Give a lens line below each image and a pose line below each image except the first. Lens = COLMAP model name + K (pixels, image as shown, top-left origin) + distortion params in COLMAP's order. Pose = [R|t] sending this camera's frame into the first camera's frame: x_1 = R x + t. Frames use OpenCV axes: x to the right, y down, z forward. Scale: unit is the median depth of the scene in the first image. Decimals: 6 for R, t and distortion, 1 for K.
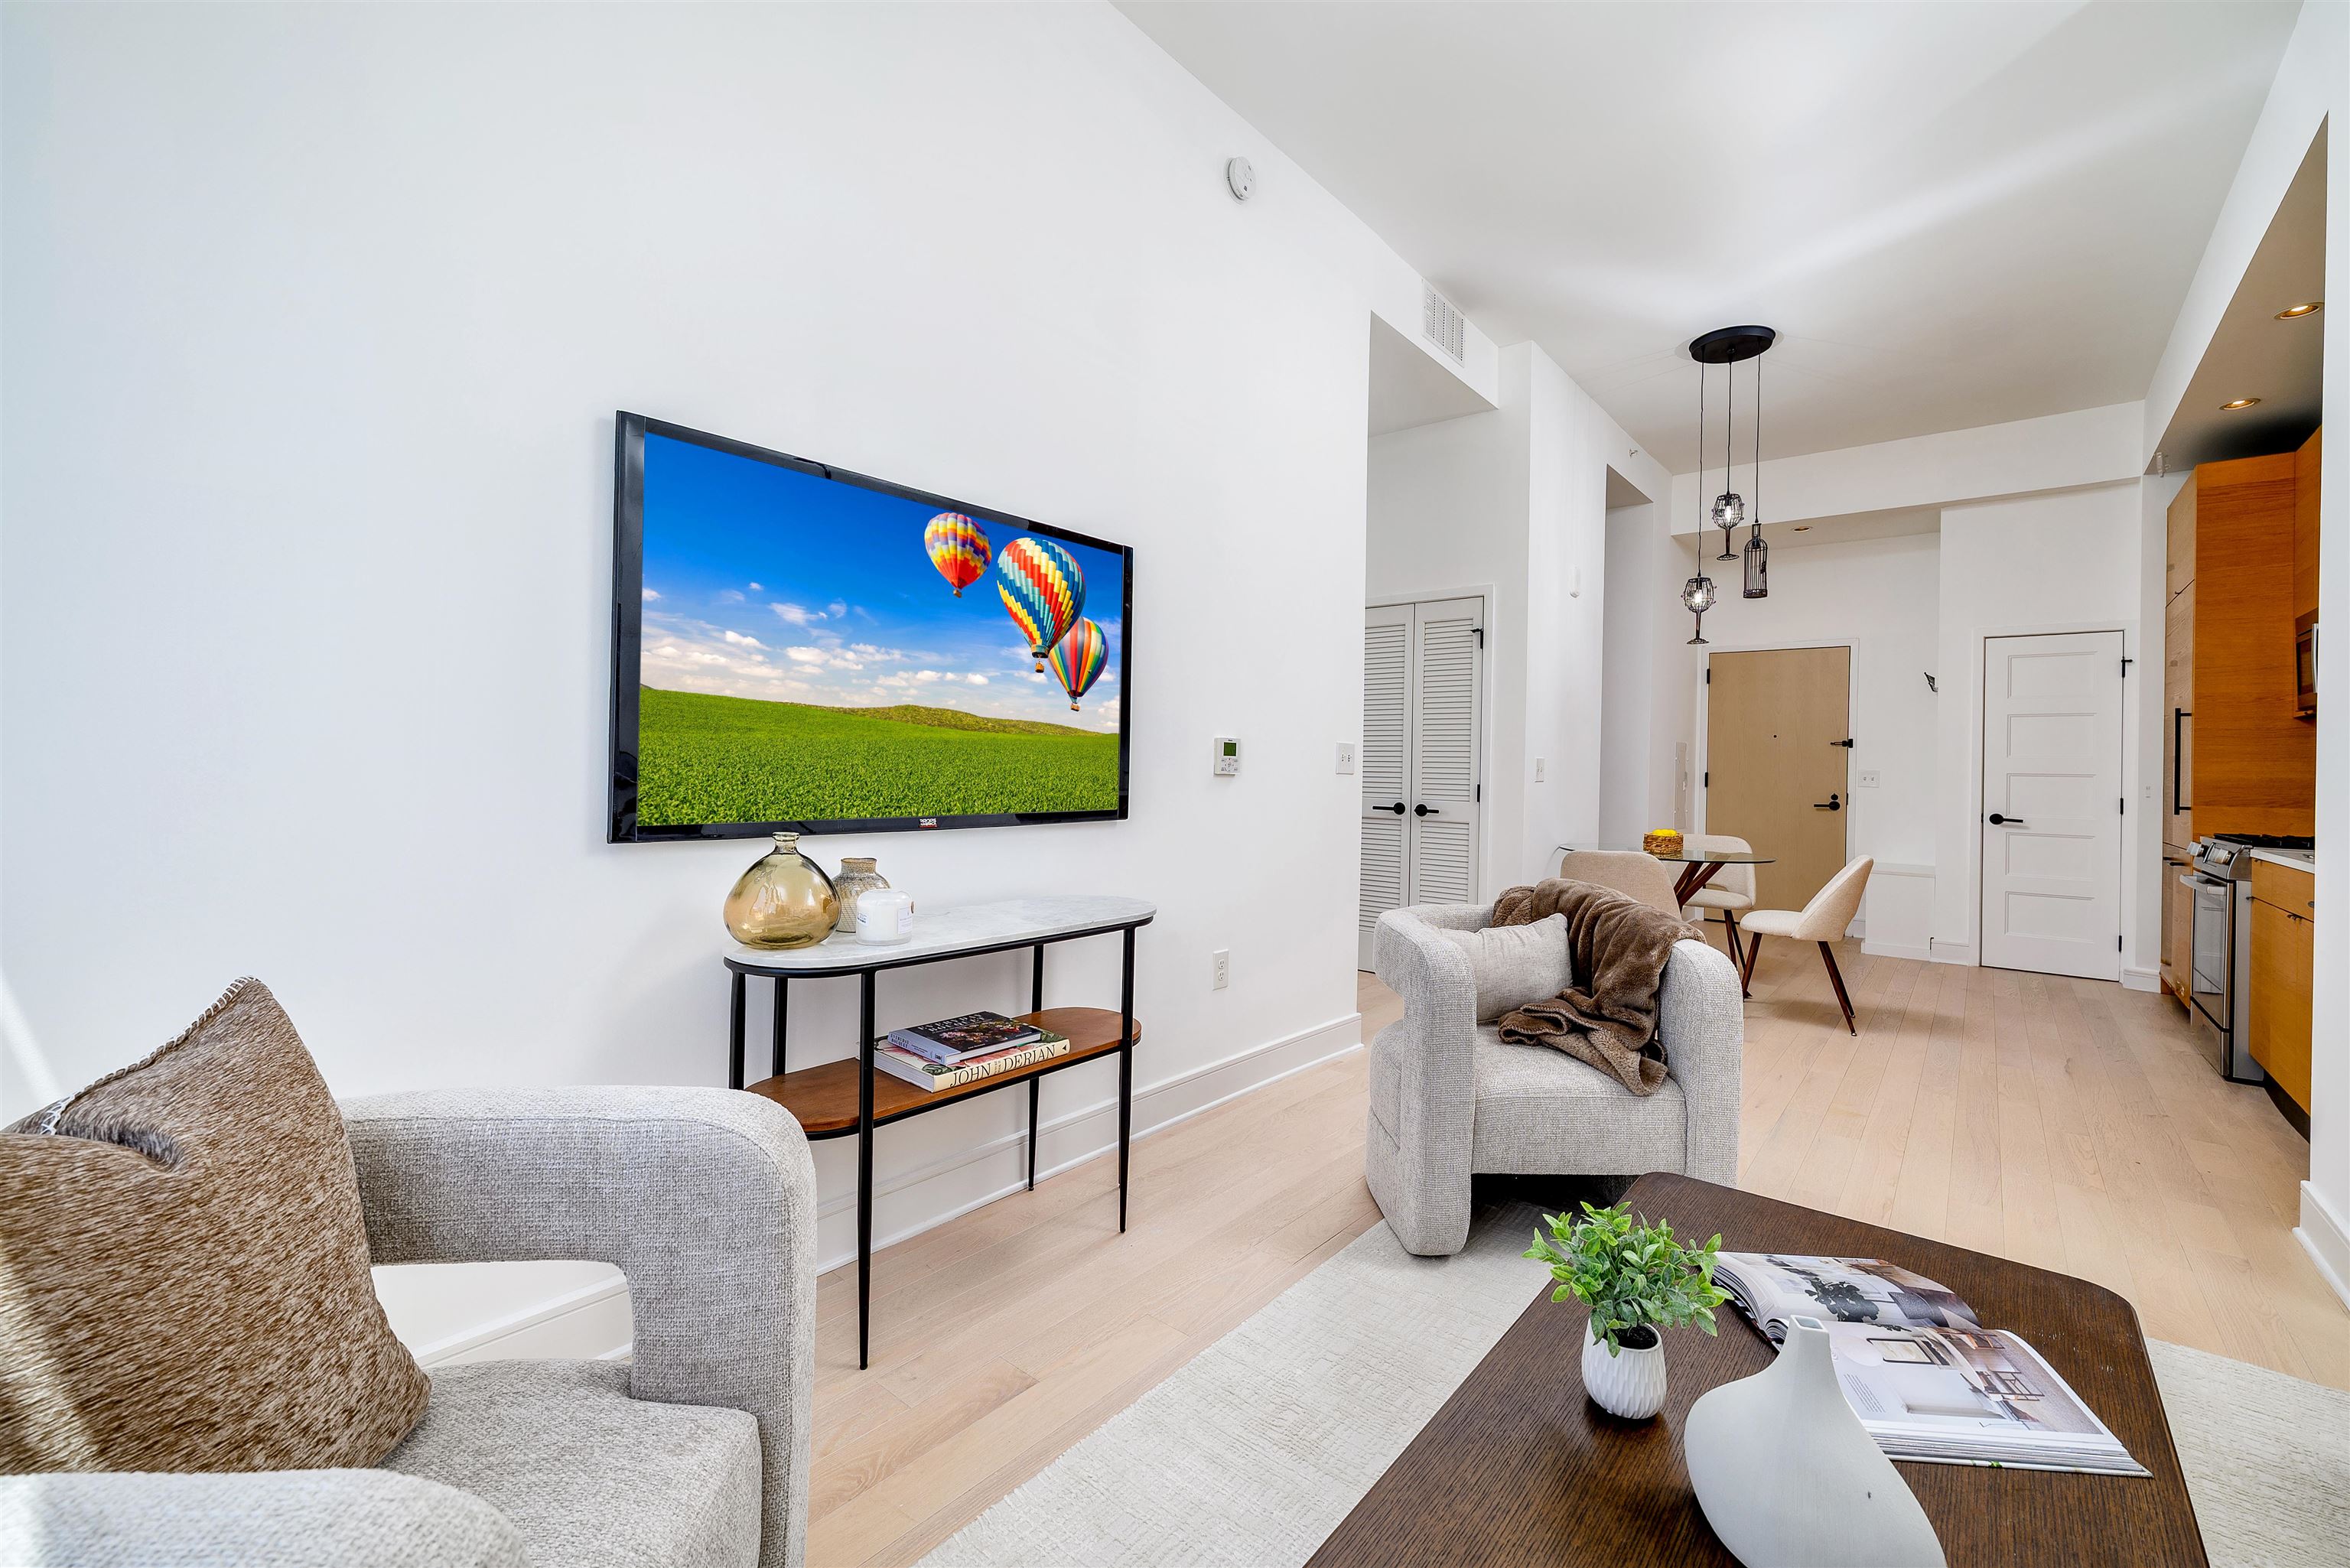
lens RADIAL K [[945.4, 0, 1174.2], [0, 945.4, 769.1], [0, 0, 1]] dist [-0.001629, 0.001400]
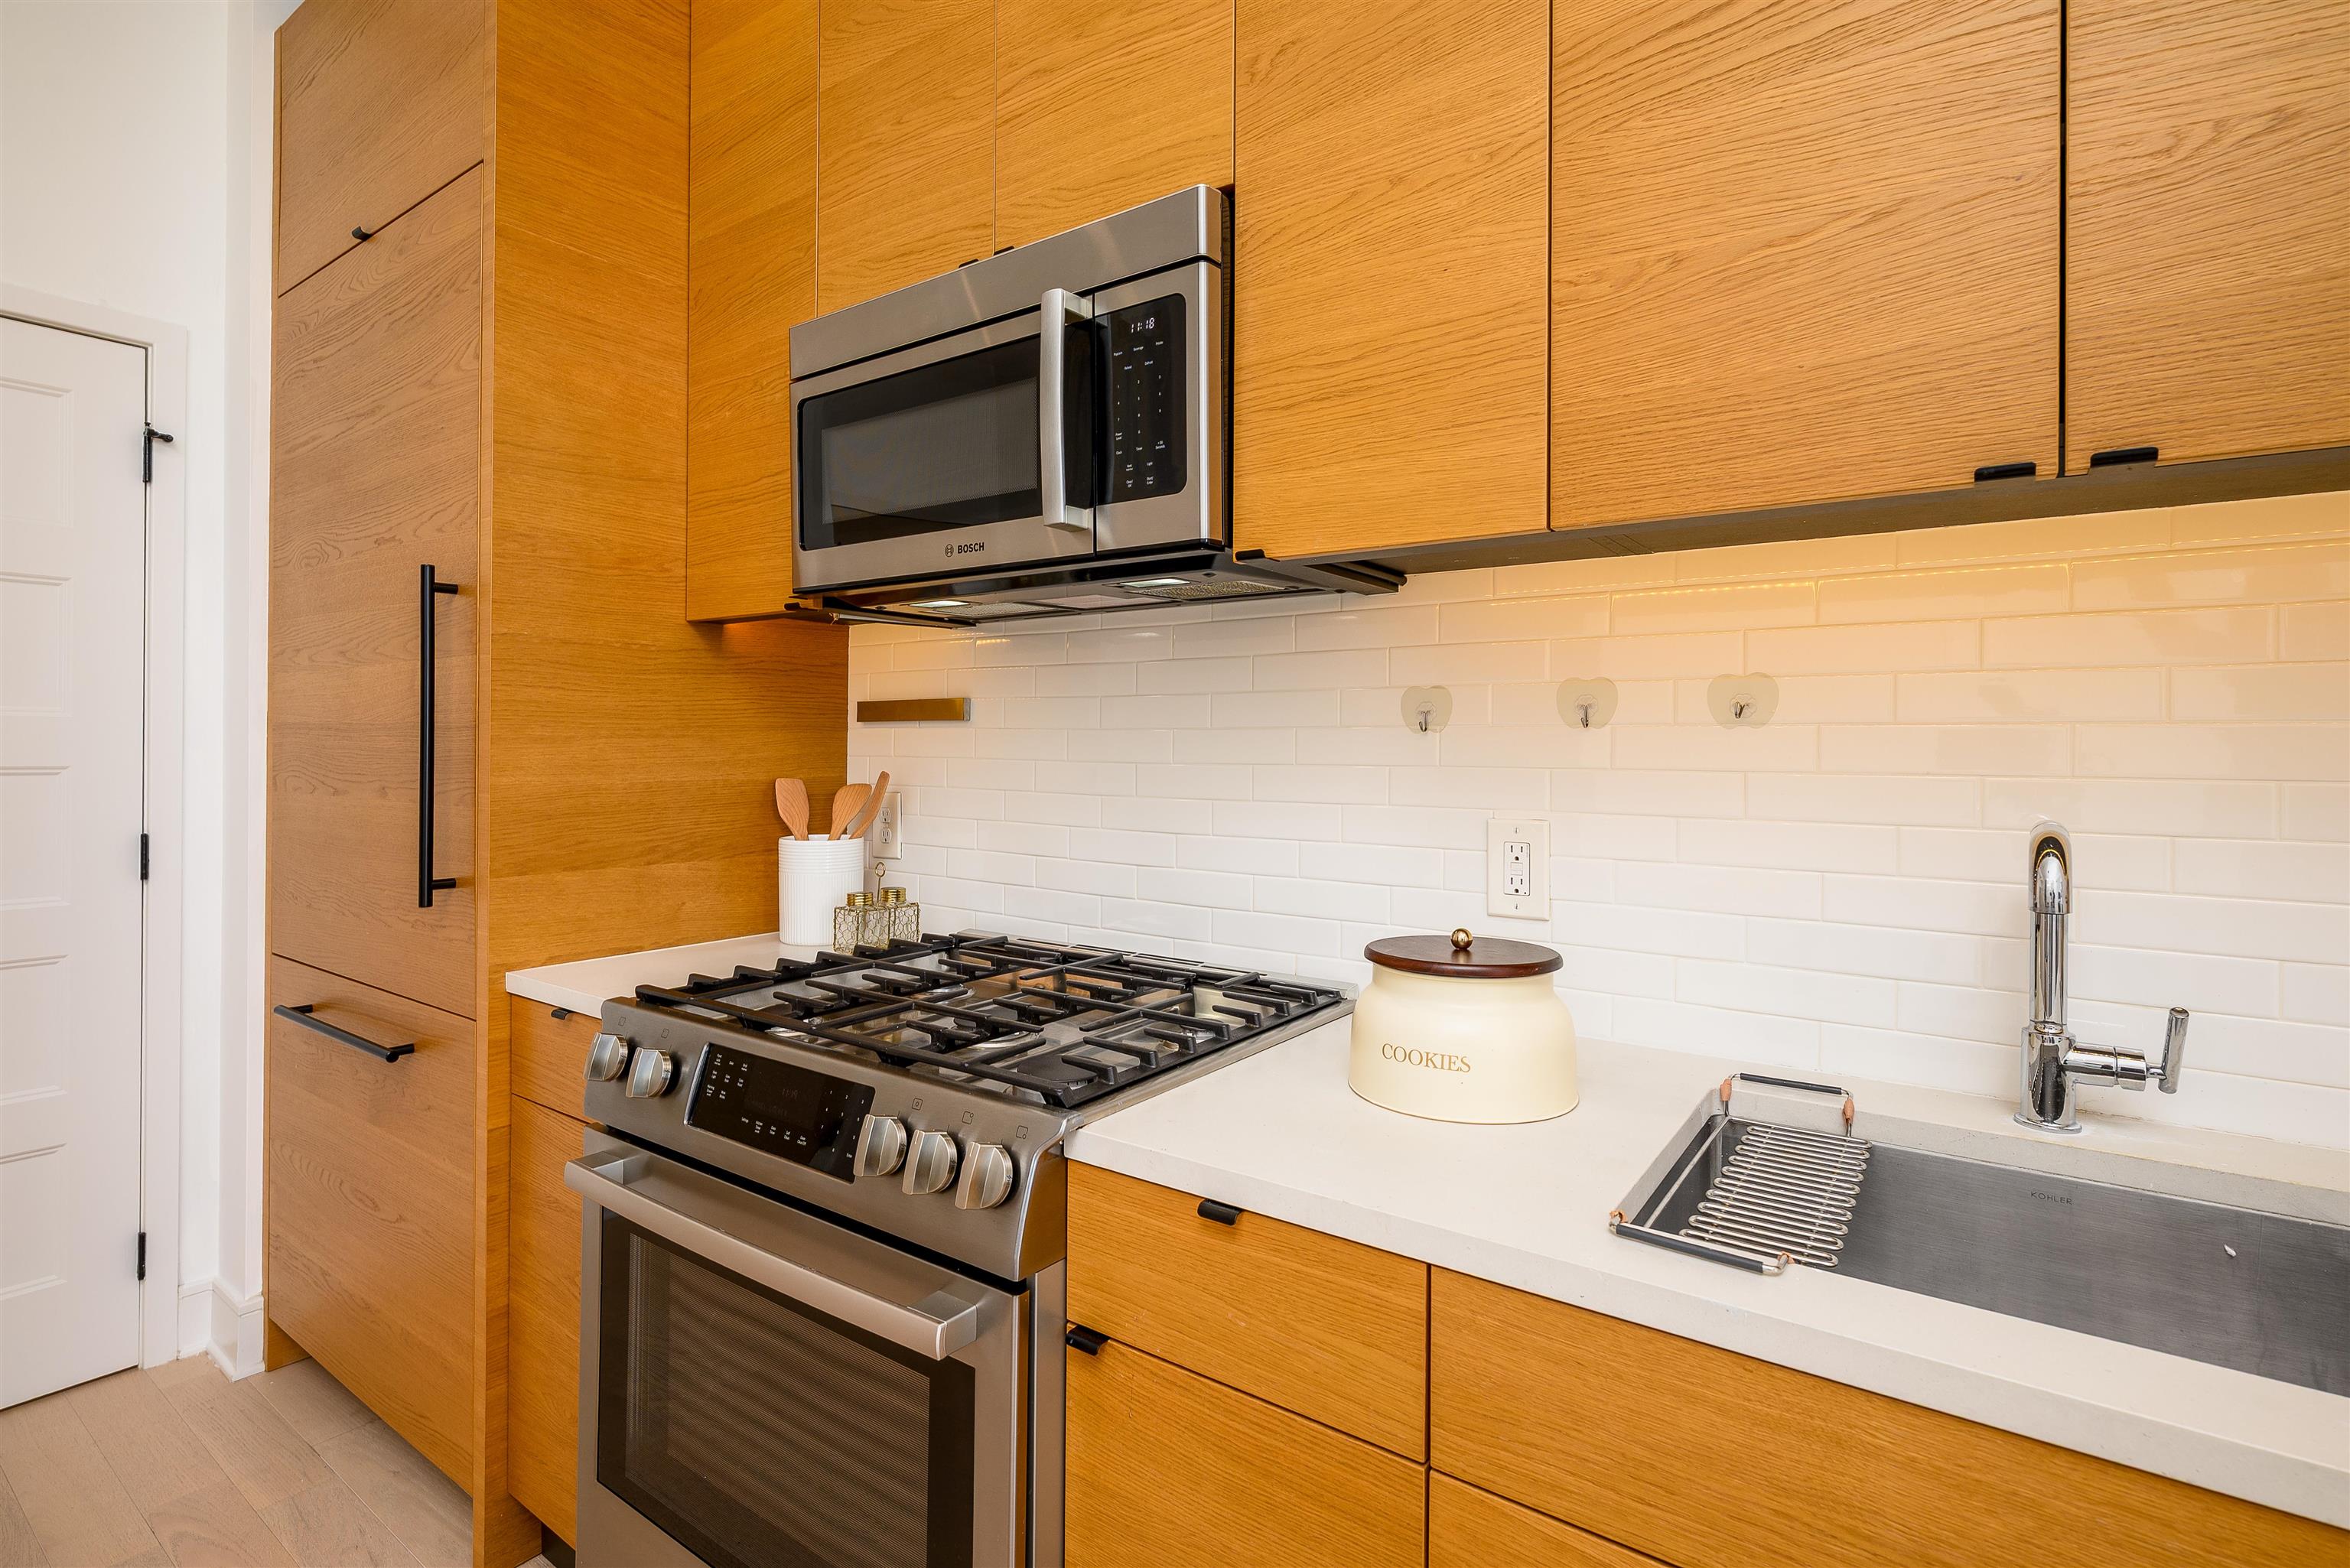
lens RADIAL K [[1122.3, 0, 1169.8], [0, 1122.3, 736.8], [0, 0, 1]] dist [0.002386, -0.000026]
pose [[-0.071373, -0.017843, 0.997290, 0.673323], [-0.007844, 0.999819, 0.017326, -0.016552], [-0.997419, -0.006586, -0.071500, 0.782540]]
